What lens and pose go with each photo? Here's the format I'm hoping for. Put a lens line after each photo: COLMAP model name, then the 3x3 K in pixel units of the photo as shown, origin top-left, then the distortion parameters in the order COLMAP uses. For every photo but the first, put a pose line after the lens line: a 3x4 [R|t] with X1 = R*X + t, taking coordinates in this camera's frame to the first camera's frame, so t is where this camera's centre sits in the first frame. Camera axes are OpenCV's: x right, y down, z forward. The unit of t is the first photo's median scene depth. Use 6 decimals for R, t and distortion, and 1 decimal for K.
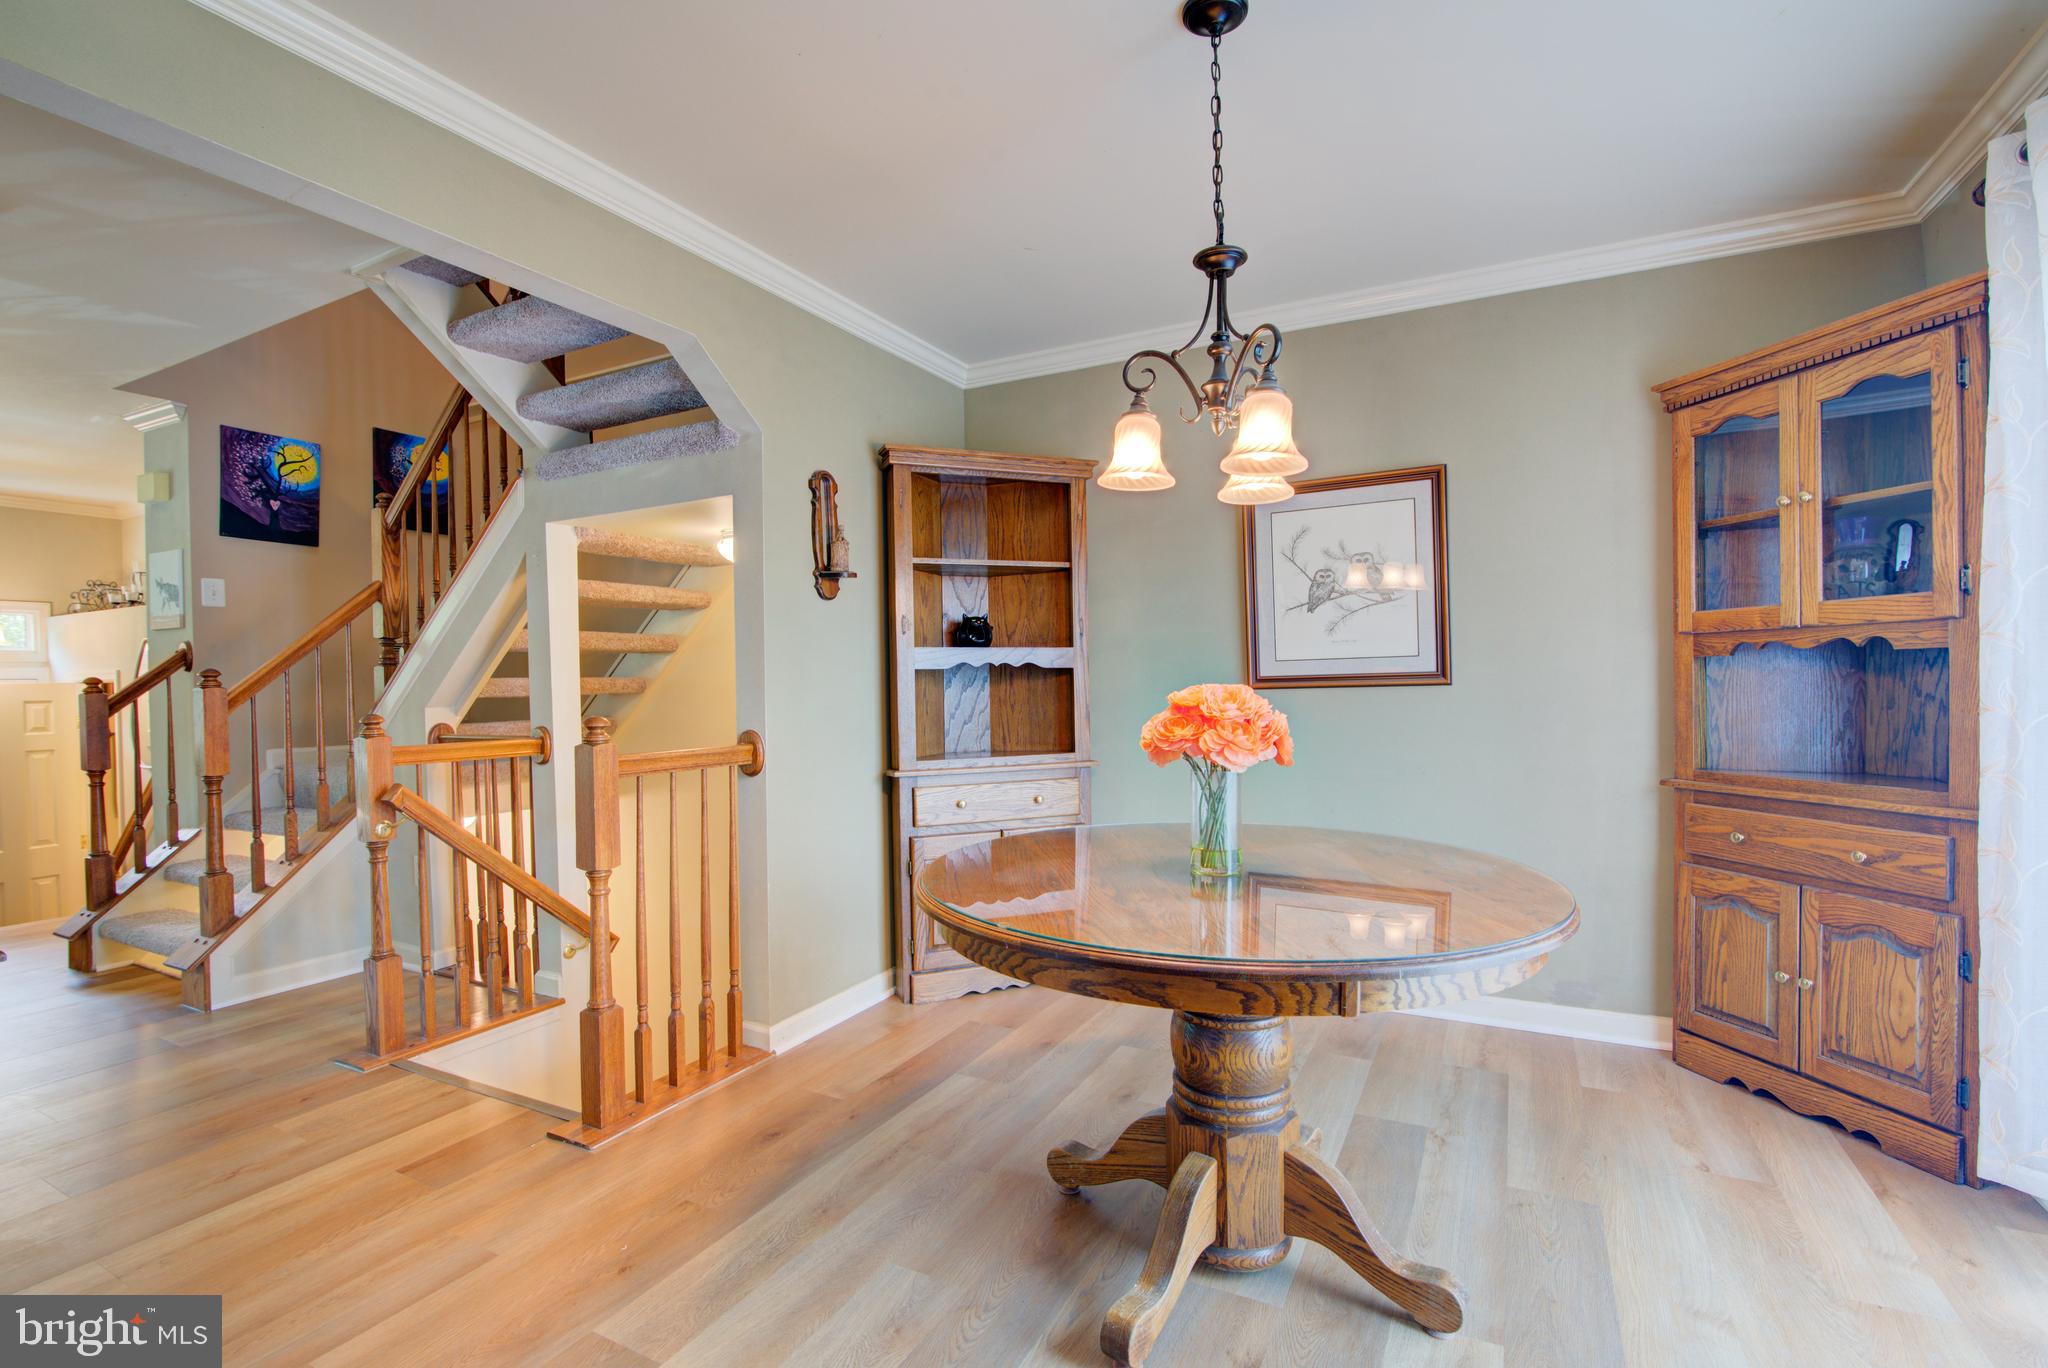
lens RADIAL K [[930.8, 0, 1024.2], [0, 930.8, 694.2], [0, 0, 1]] dist [-0.021539, 0.001561]
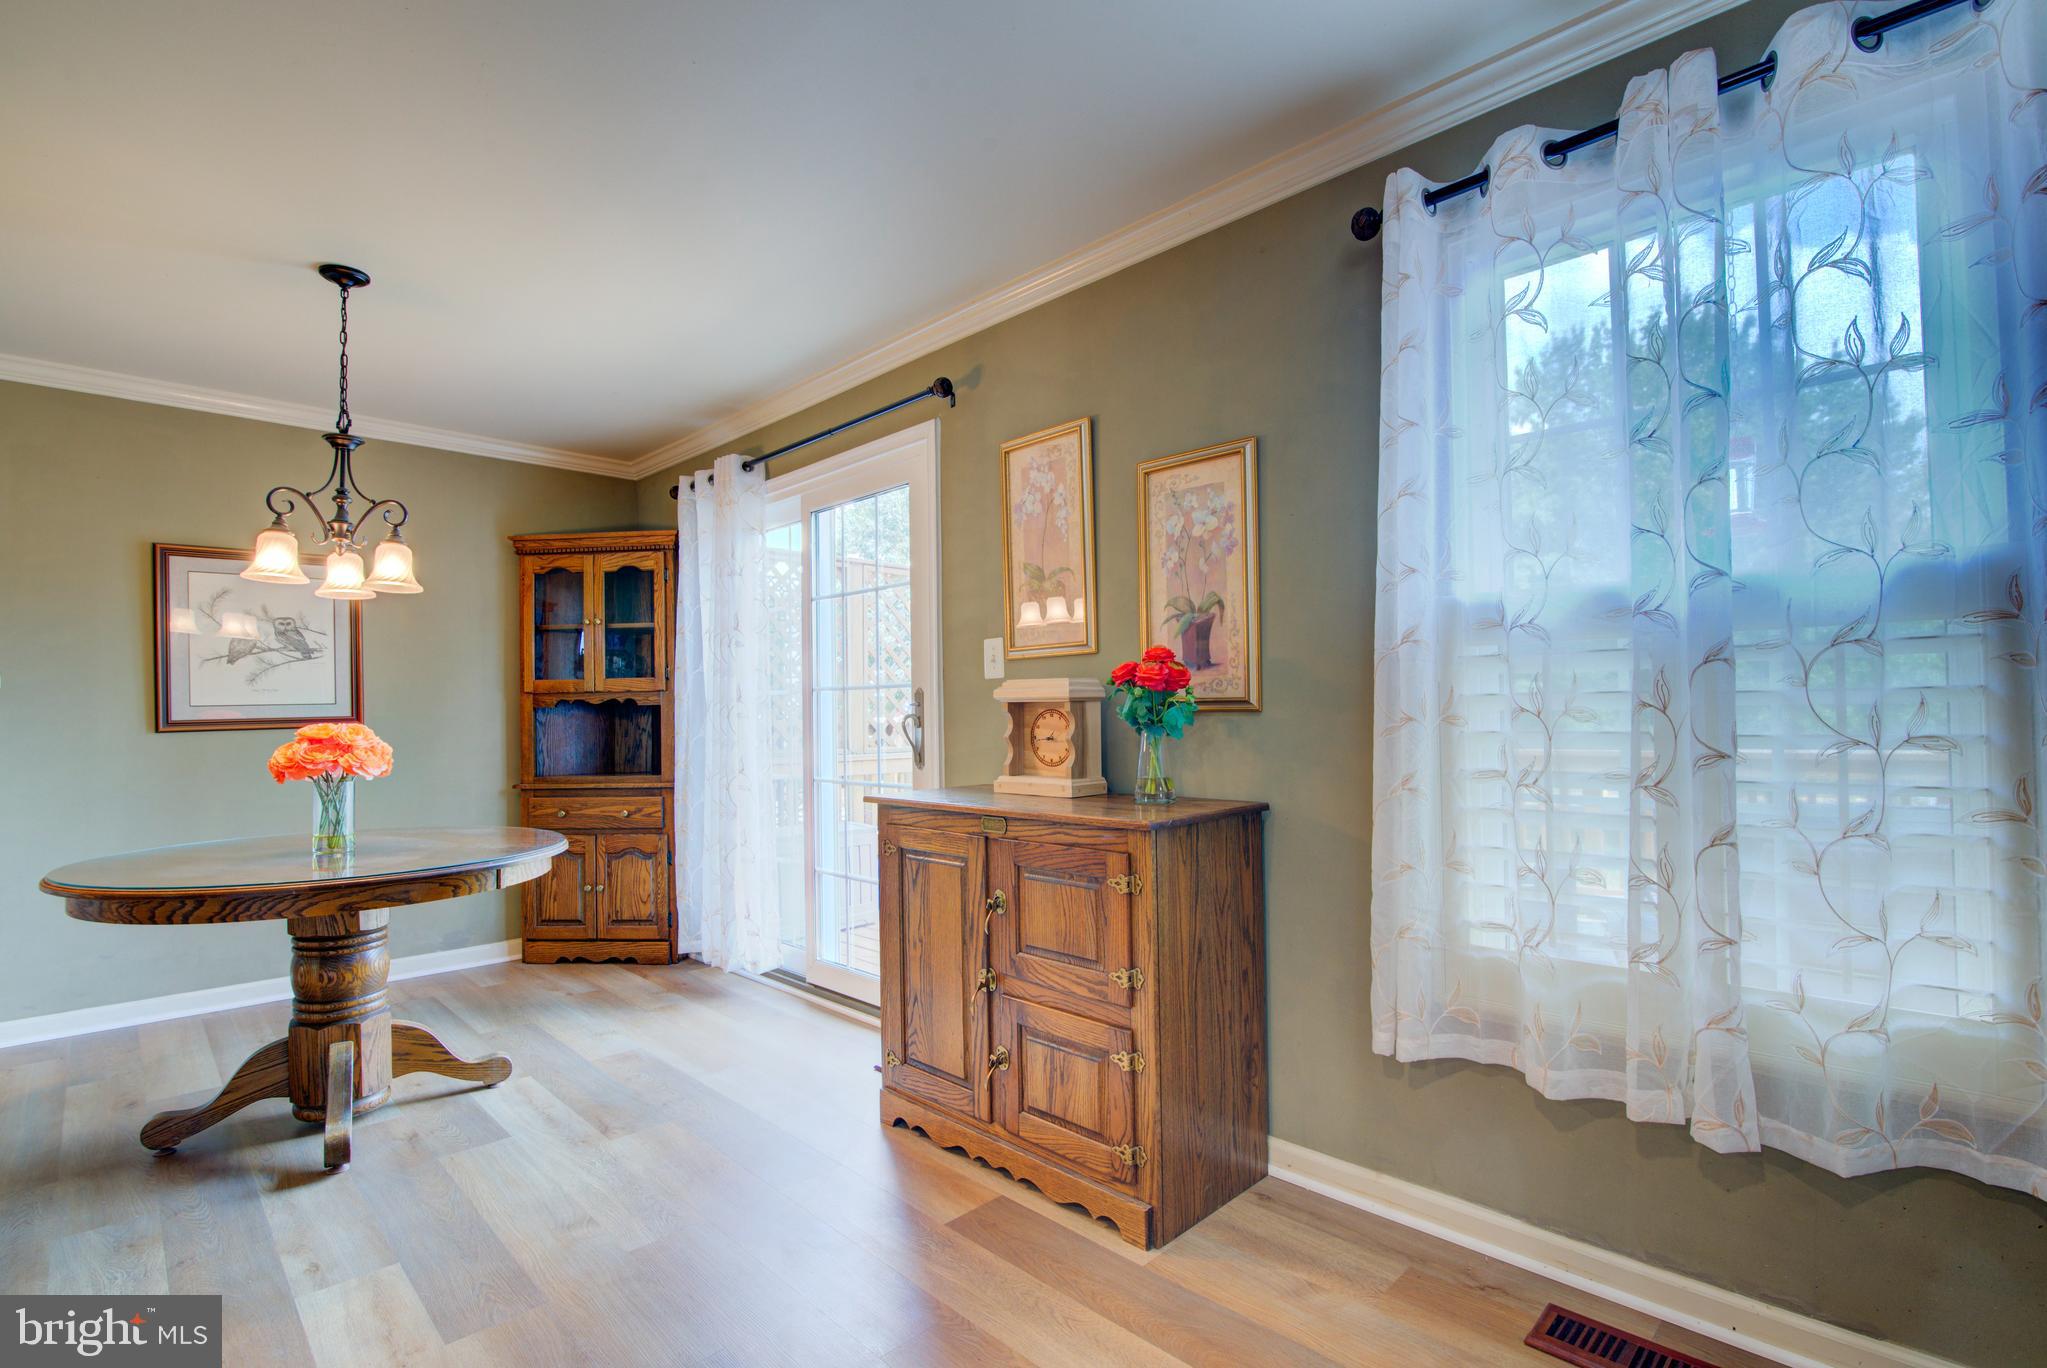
lens RADIAL K [[948.0, 0, 1024.5], [0, 948.0, 694.0], [0, 0, 1]] dist [-0.021523, 0.001435]
pose [[0.301996, 0.025440, 0.952970, -0.482566], [0.022759, 0.999167, -0.033886, 0.009489], [-0.953037, 0.031922, 0.301166, -0.267700]]
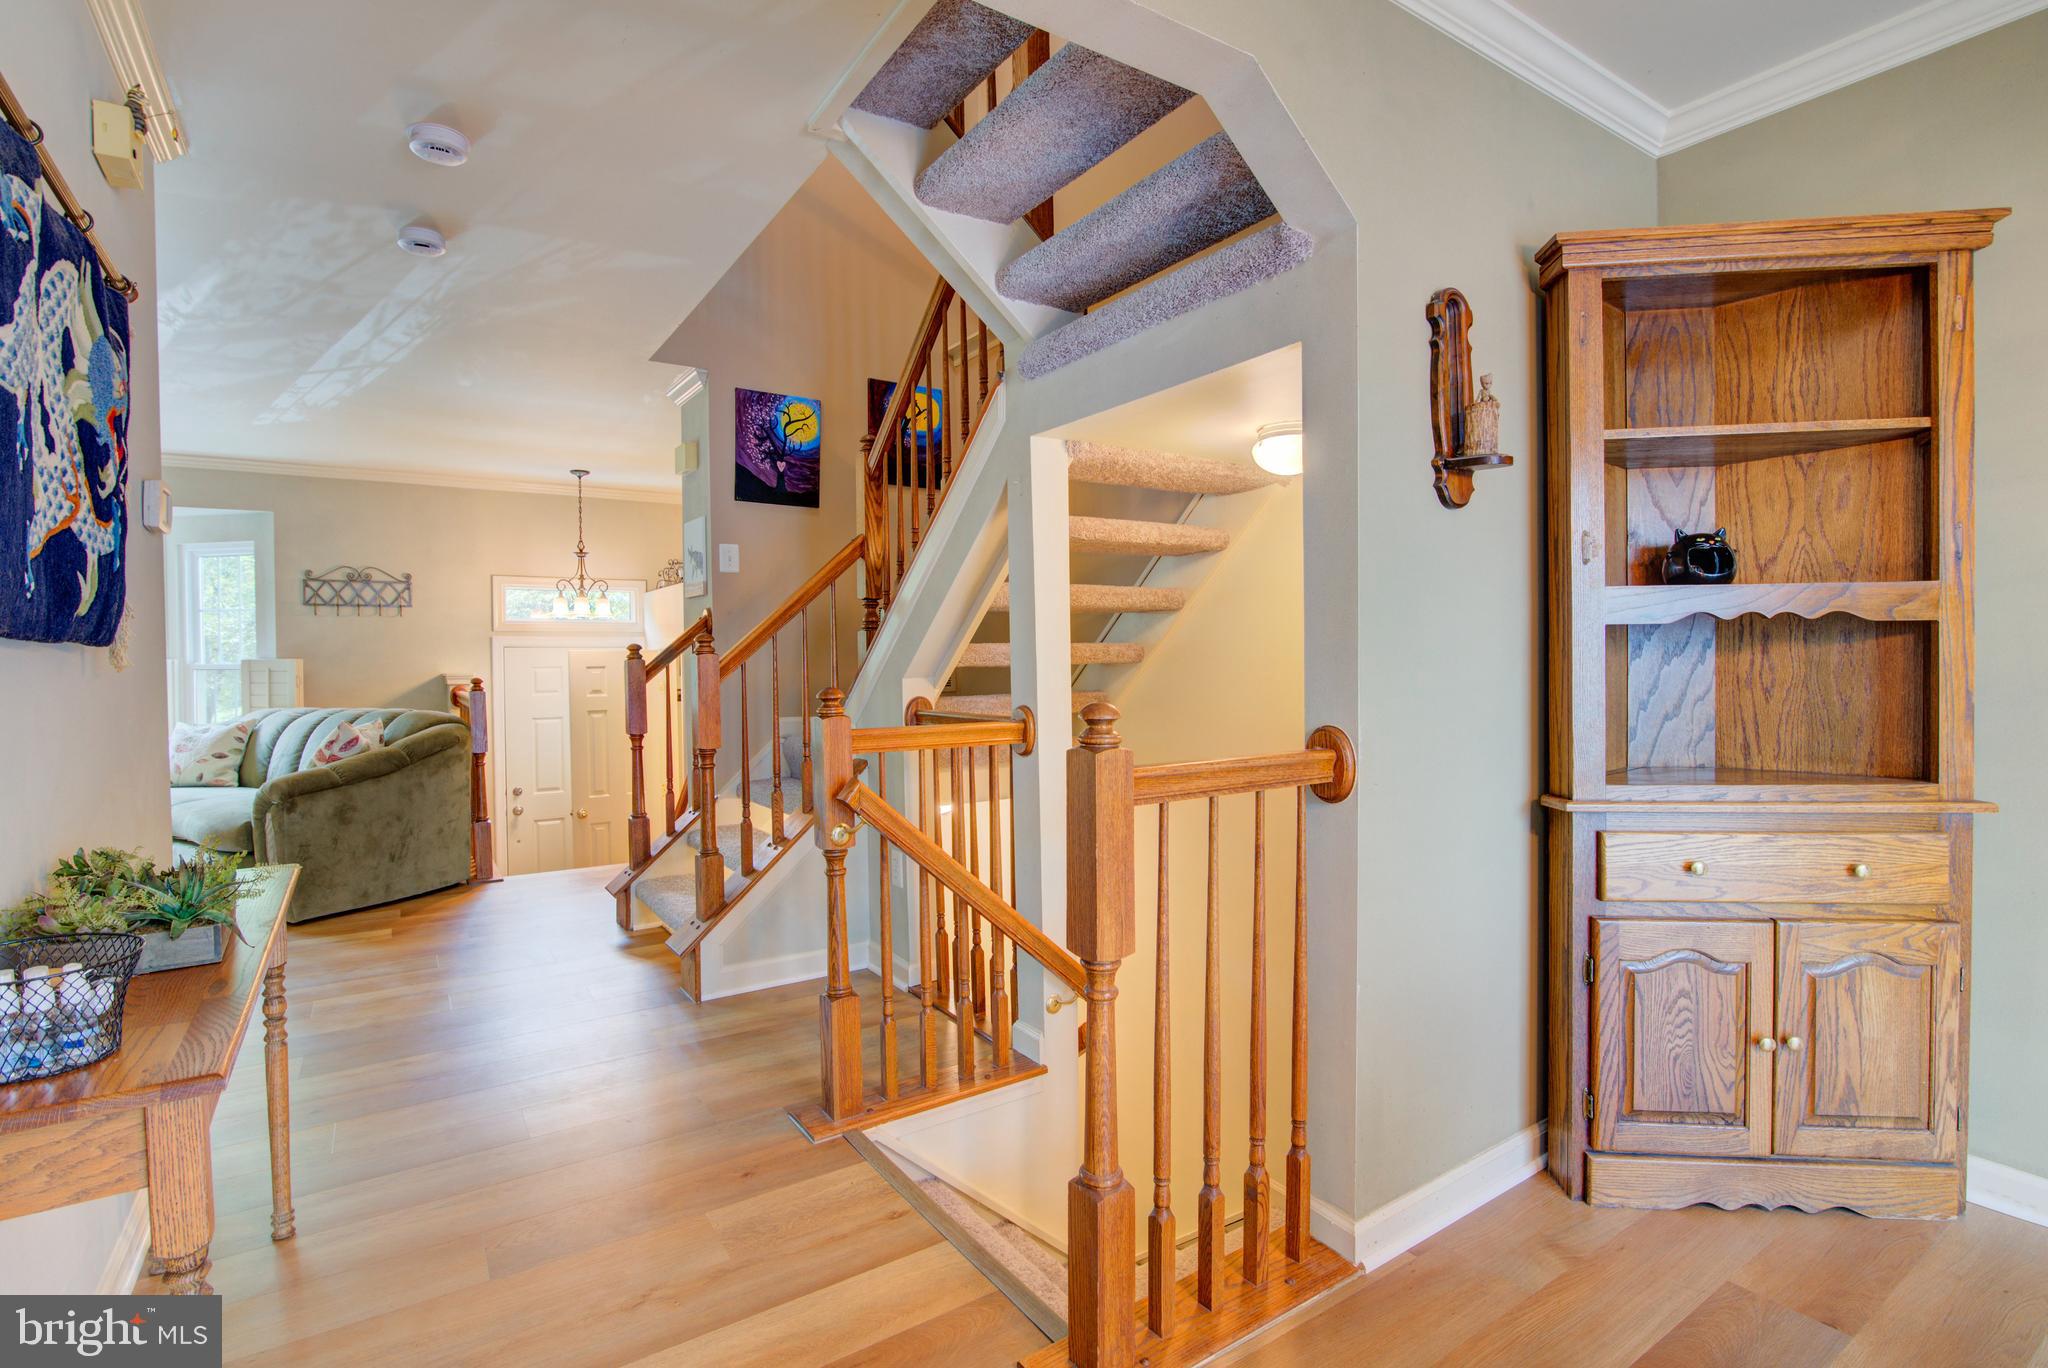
lens RADIAL K [[953.3, 0, 995.6], [0, 953.3, 675.9], [0, 0, 1]] dist [-0.020789, 0.000420]
pose [[0.868362, 0.013607, -0.495744, -0.155302], [-0.007367, 0.999867, 0.014540, -0.001097], [0.495876, -0.008974, 0.868347, 0.311627]]
